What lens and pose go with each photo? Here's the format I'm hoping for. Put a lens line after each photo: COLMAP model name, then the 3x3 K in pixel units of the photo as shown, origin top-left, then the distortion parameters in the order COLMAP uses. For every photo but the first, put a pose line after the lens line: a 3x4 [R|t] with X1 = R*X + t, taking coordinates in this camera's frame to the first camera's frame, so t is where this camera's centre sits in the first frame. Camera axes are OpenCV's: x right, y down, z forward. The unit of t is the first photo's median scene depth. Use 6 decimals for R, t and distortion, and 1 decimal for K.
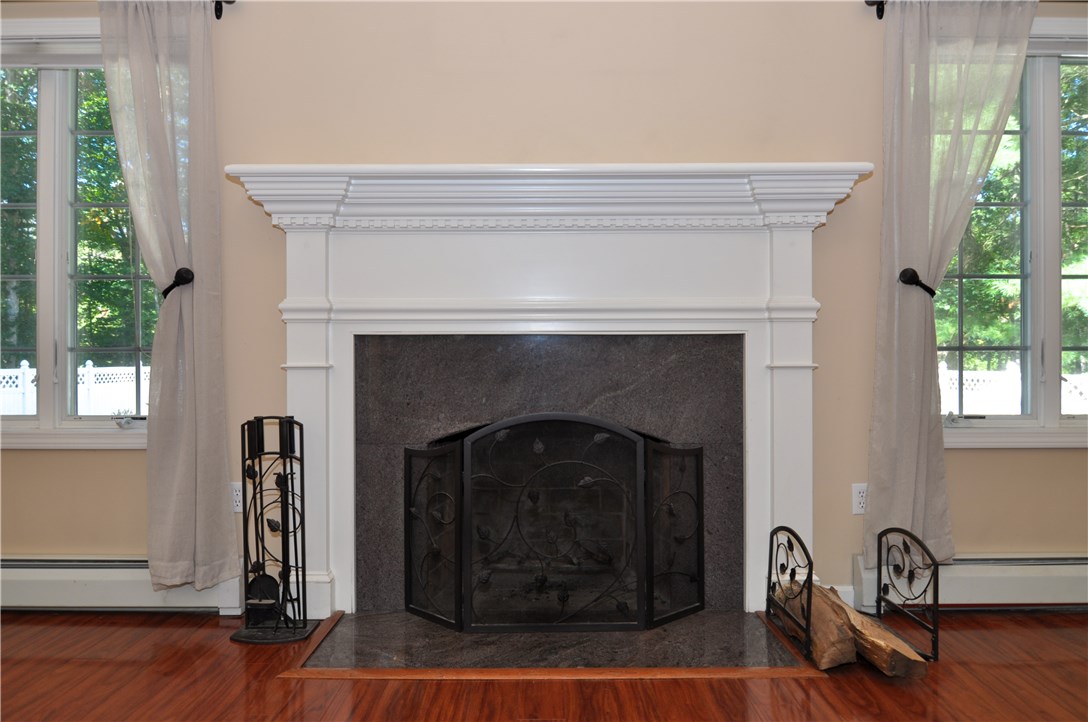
lens RADIAL K [[697.0, 0, 544.0], [0, 697.0, 361.0], [0, 0, 1]] dist [0.024090, -0.046760]
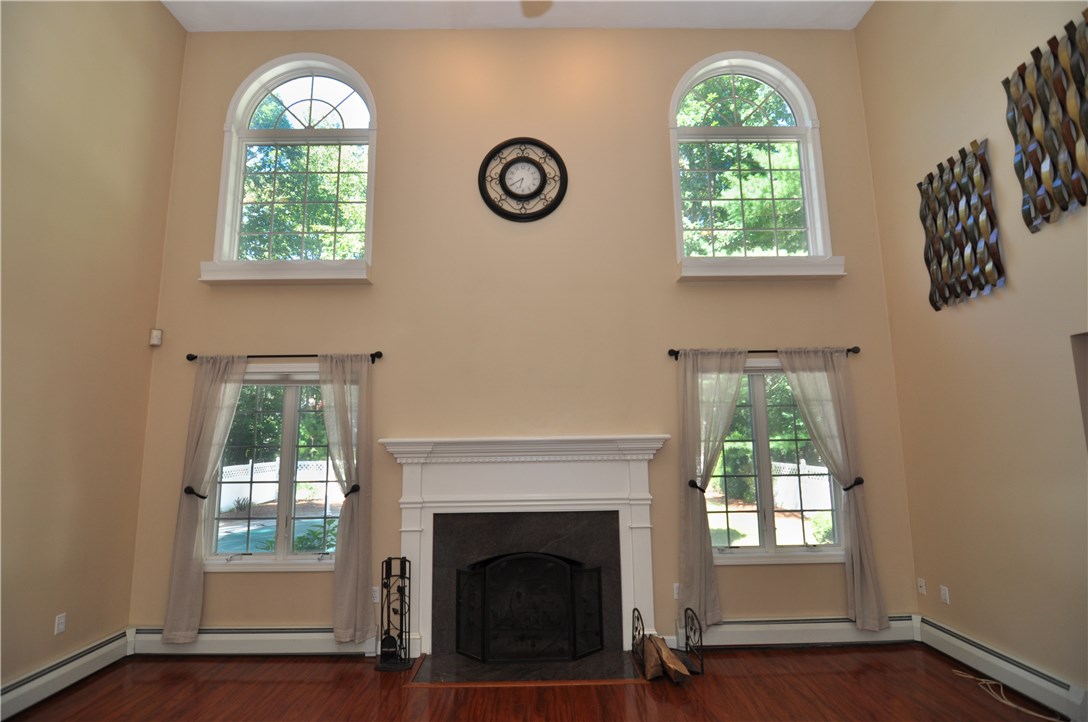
lens RADIAL K [[520.0, 0, 544.0], [0, 520.0, 361.0], [0, 0, 1]] dist [-0.007973, -0.007868]
pose [[0.999867, -0.009062, 0.013549, 0.046806], [0.010982, 0.988749, -0.149183, -0.269112], [-0.012044, 0.149312, 0.988717, -0.656432]]
